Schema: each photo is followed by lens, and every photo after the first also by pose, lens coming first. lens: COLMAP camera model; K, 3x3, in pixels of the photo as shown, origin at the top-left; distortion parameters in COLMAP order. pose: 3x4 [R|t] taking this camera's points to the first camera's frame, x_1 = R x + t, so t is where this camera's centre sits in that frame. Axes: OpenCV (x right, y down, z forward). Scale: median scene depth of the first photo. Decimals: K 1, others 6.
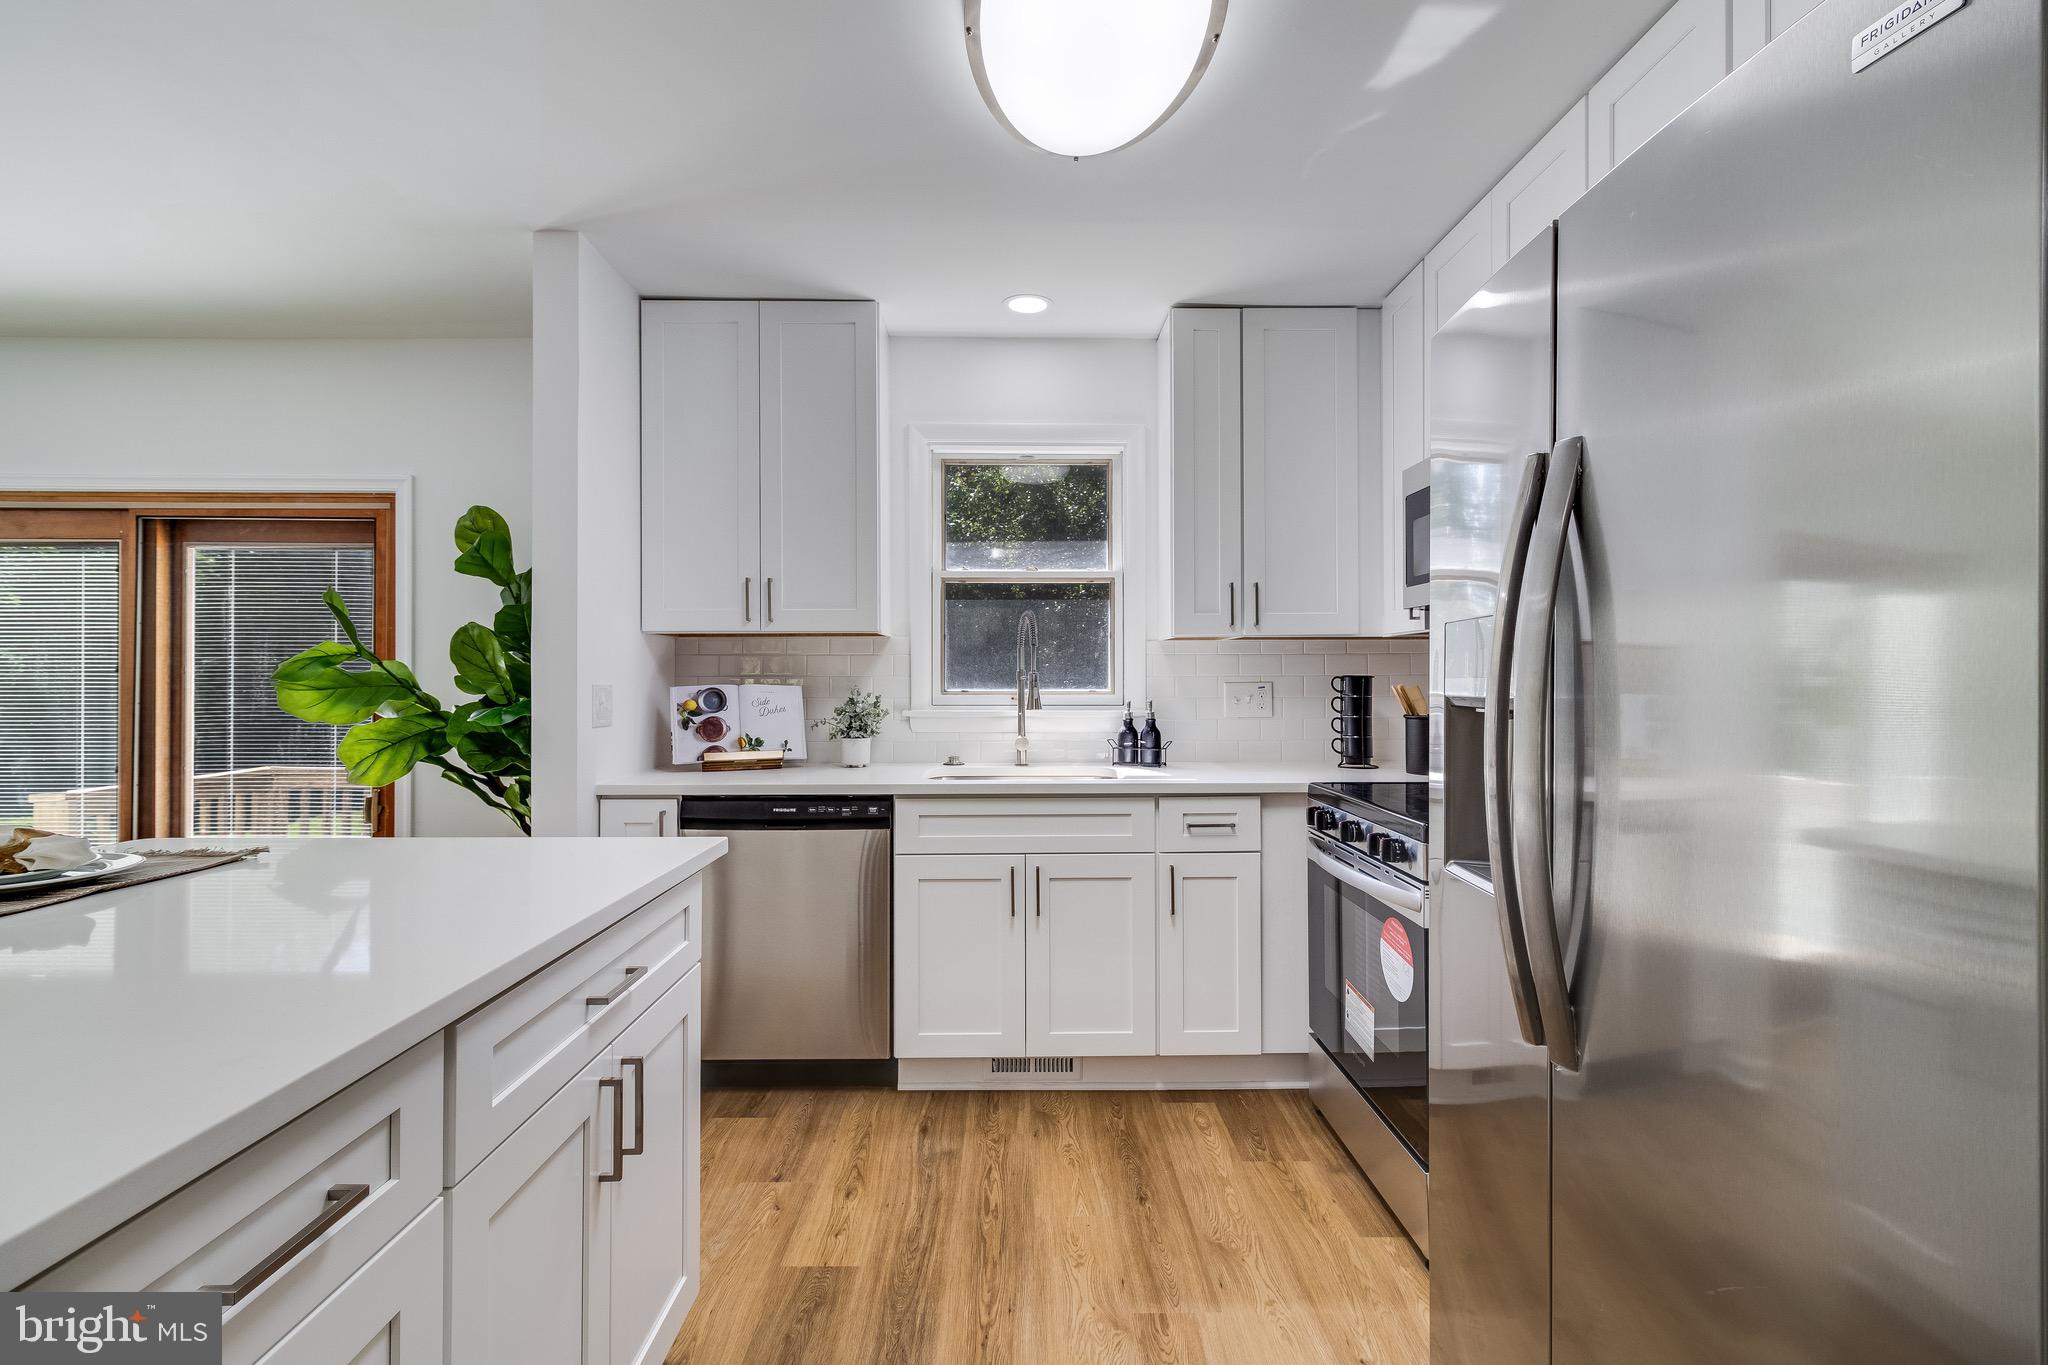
lens RADIAL K [[952.1, 0, 1023.2], [0, 952.1, 672.9], [0, 0, 1]] dist [0.003375, -0.000108]
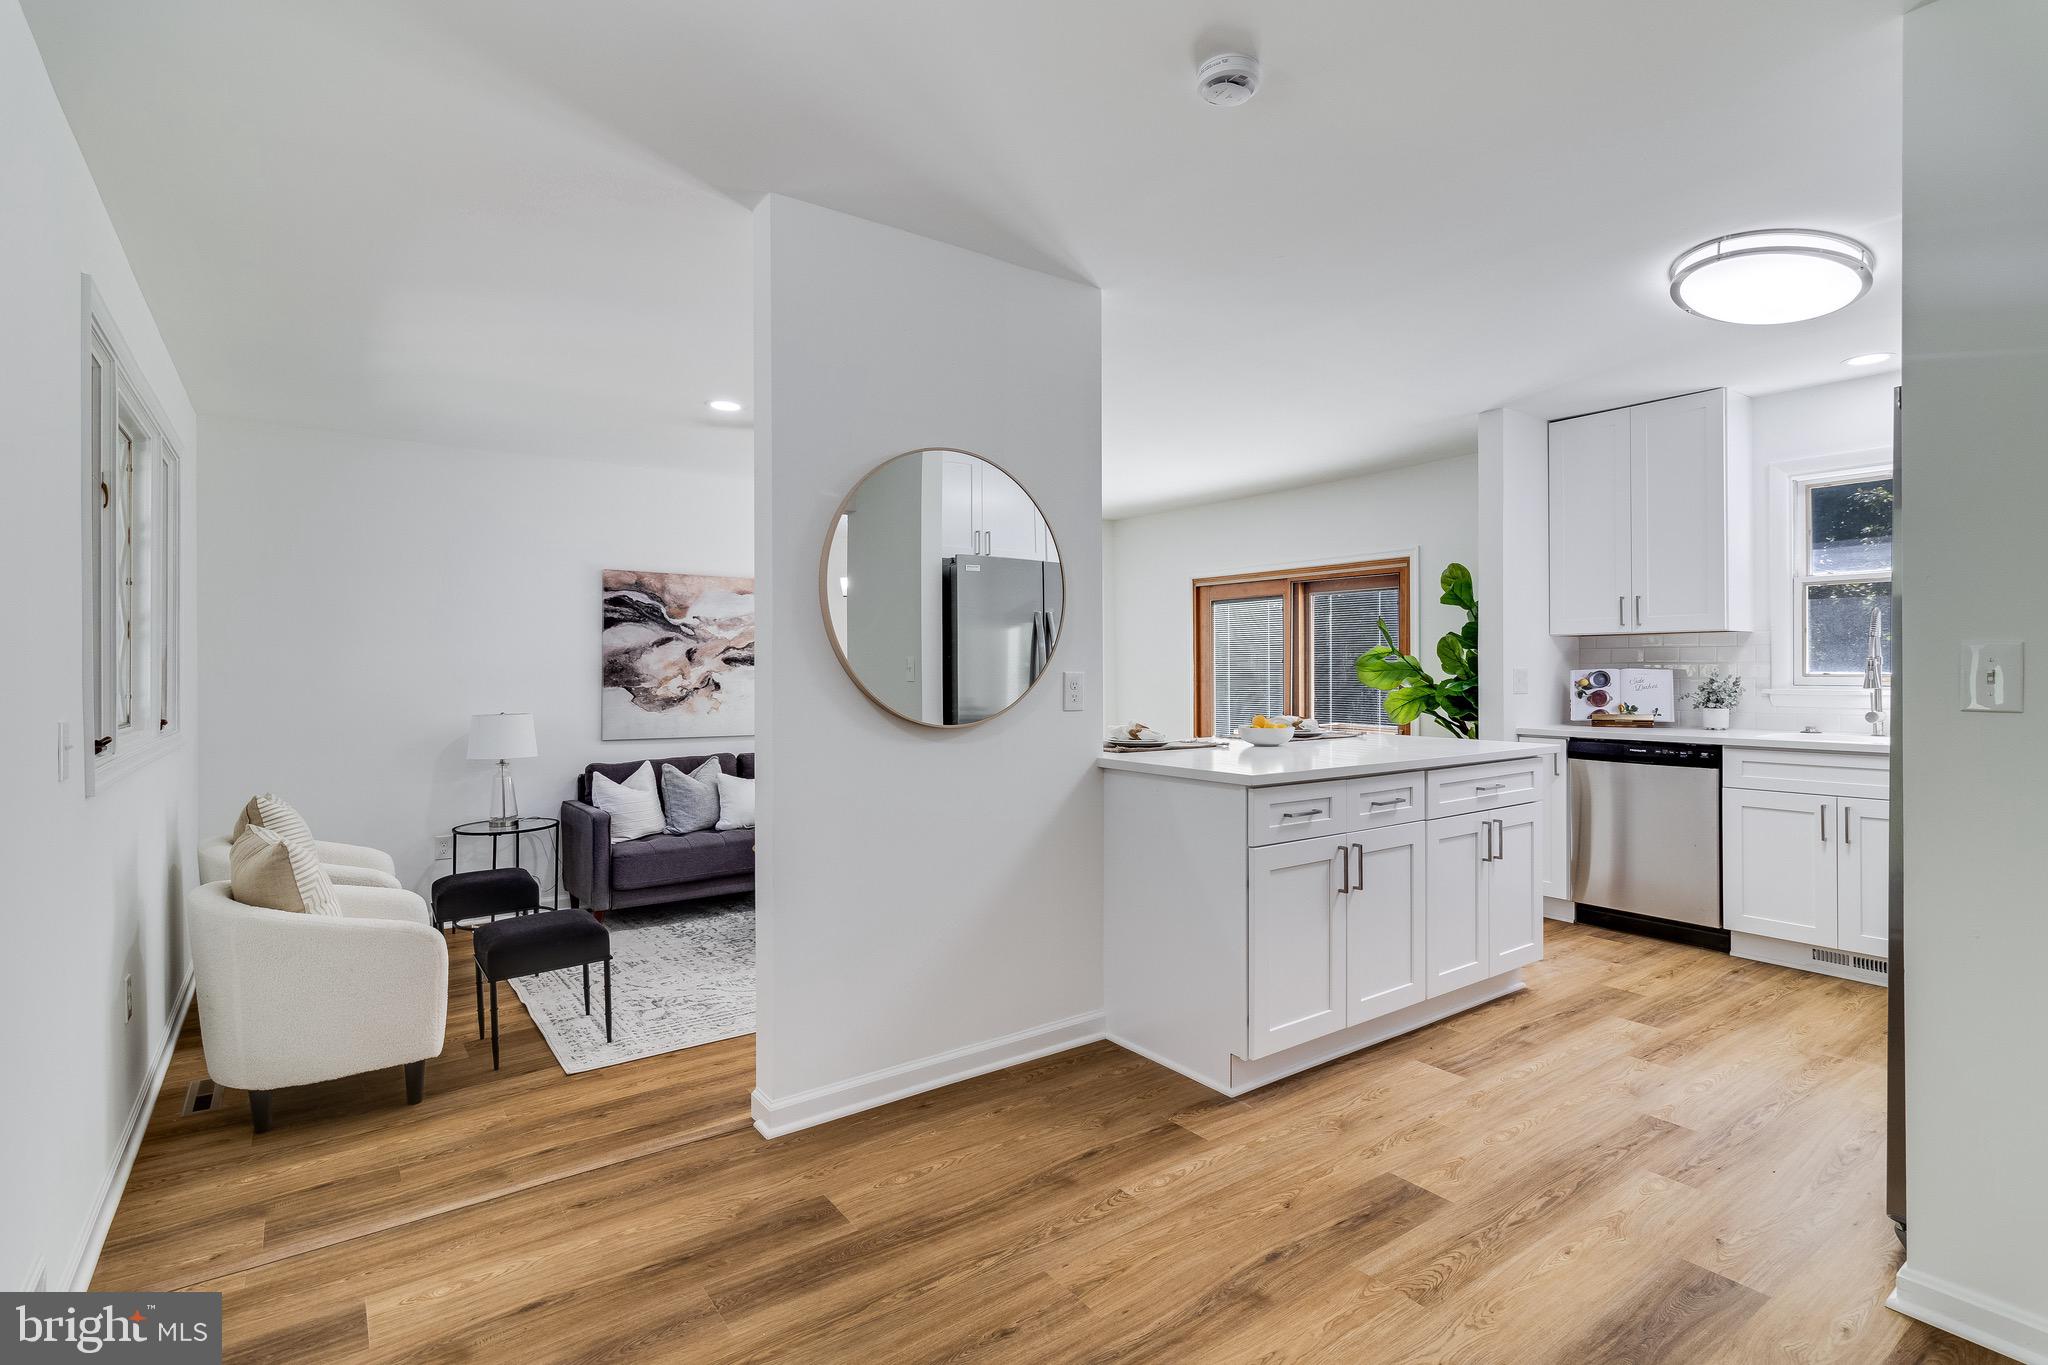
lens RADIAL K [[982.6, 0, 1045.5], [0, 982.6, 670.3], [0, 0, 1]] dist [0.009384, -0.000473]
pose [[0.591985, -0.000064, -0.805949, 0.419716], [0.008709, 0.999942, 0.006317, -0.002611], [0.805902, -0.010758, 0.591951, -0.638390]]
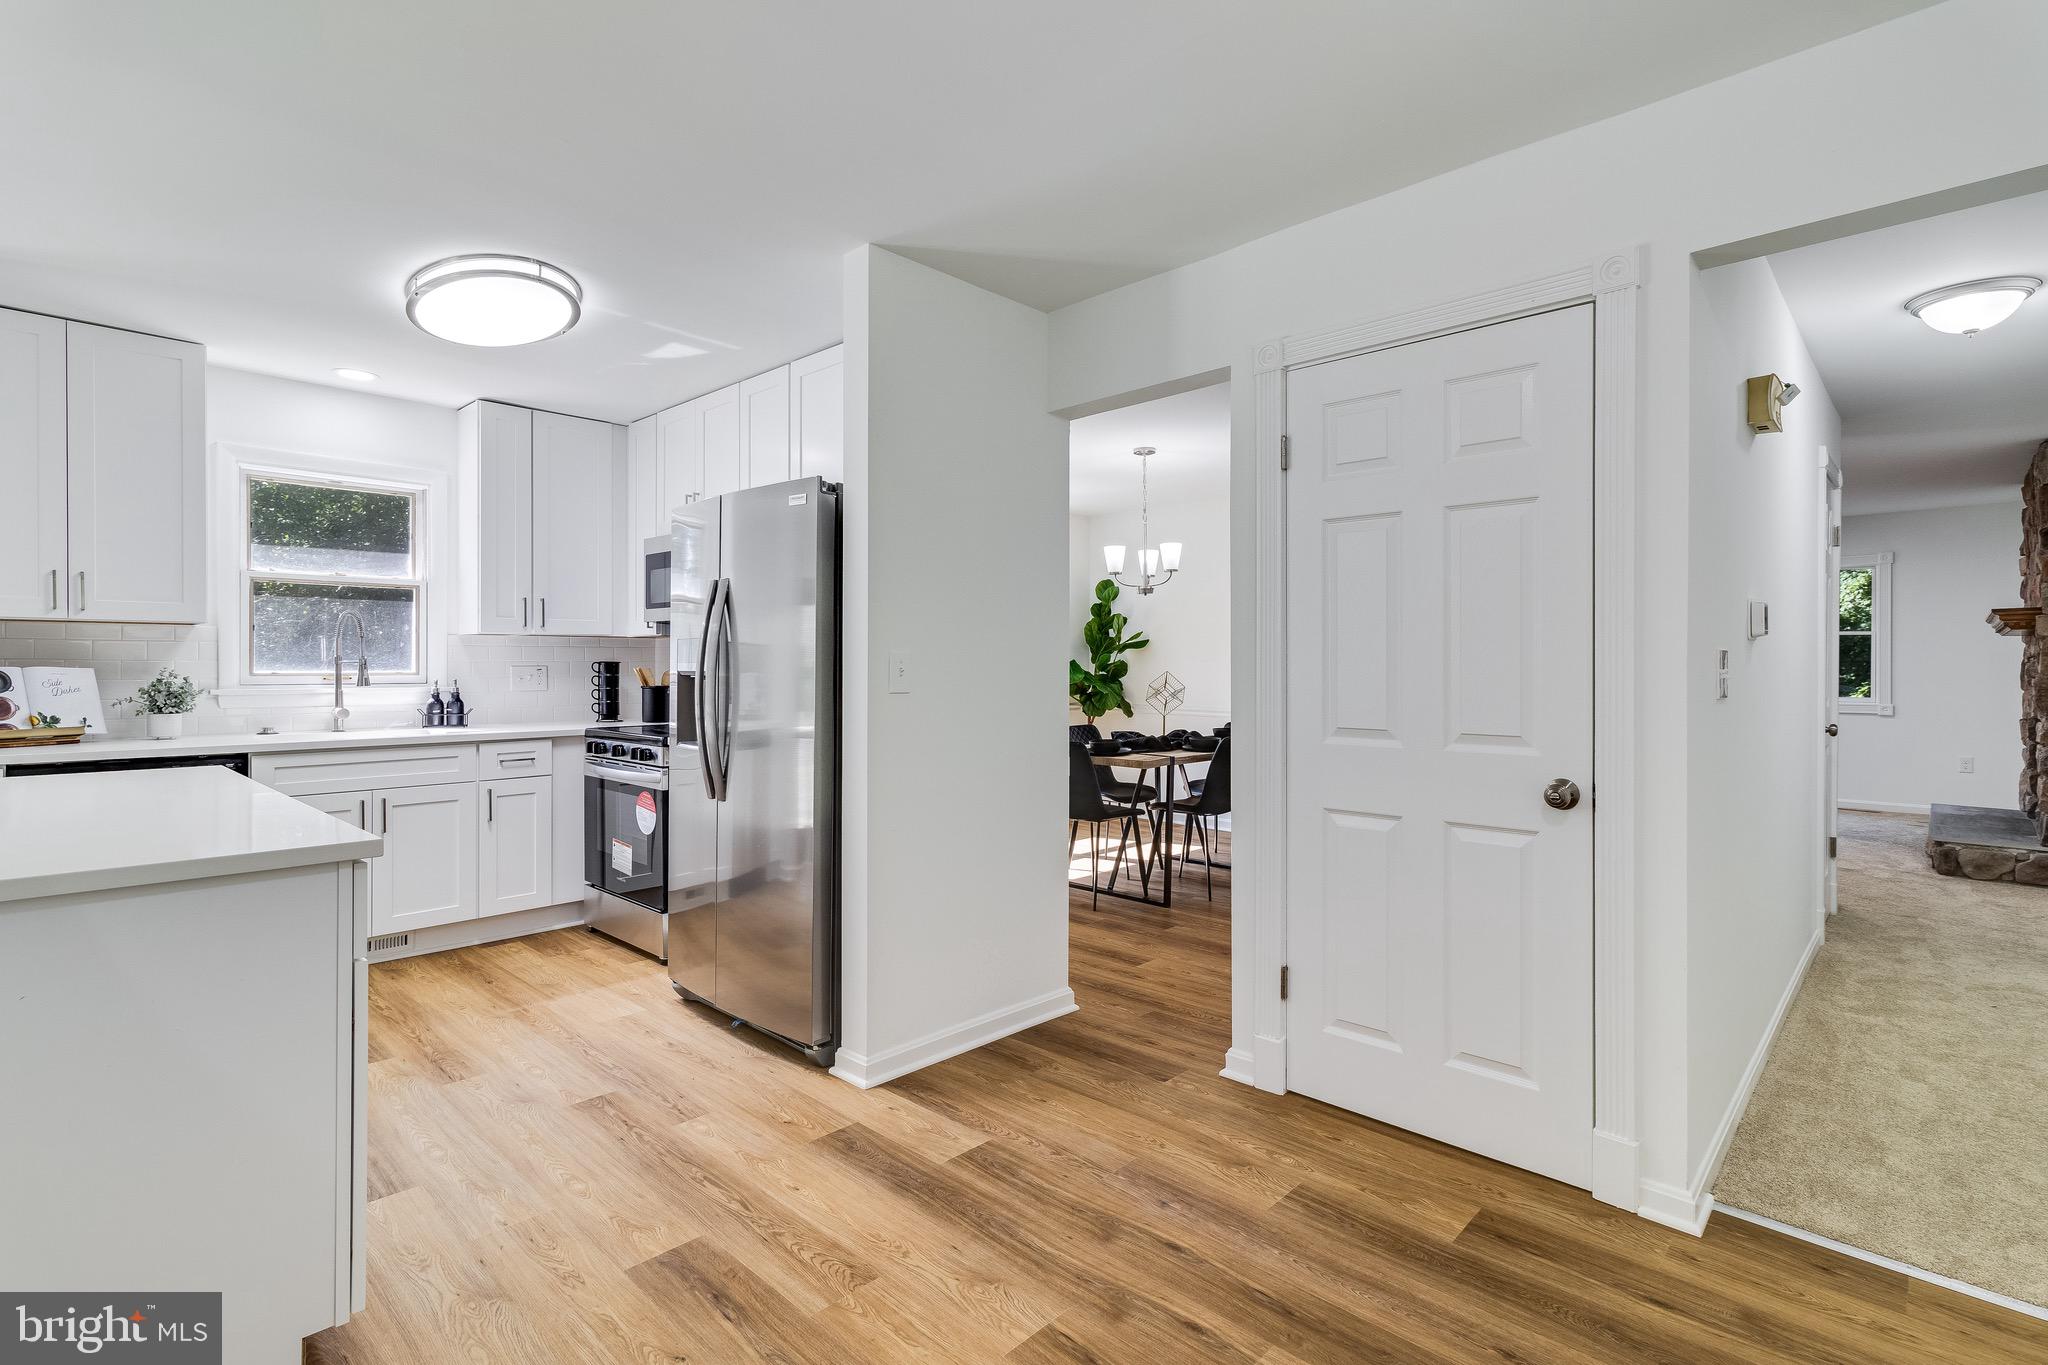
lens RADIAL K [[952.1, 0, 1030.8], [0, 952.1, 668.5], [0, 0, 1]] dist [0.003375, -0.000108]
pose [[0.693810, 0.001164, 0.720157, -0.302472], [-0.008241, 0.999946, 0.006323, -0.001972], [-0.720111, -0.010322, 0.693782, -0.588222]]
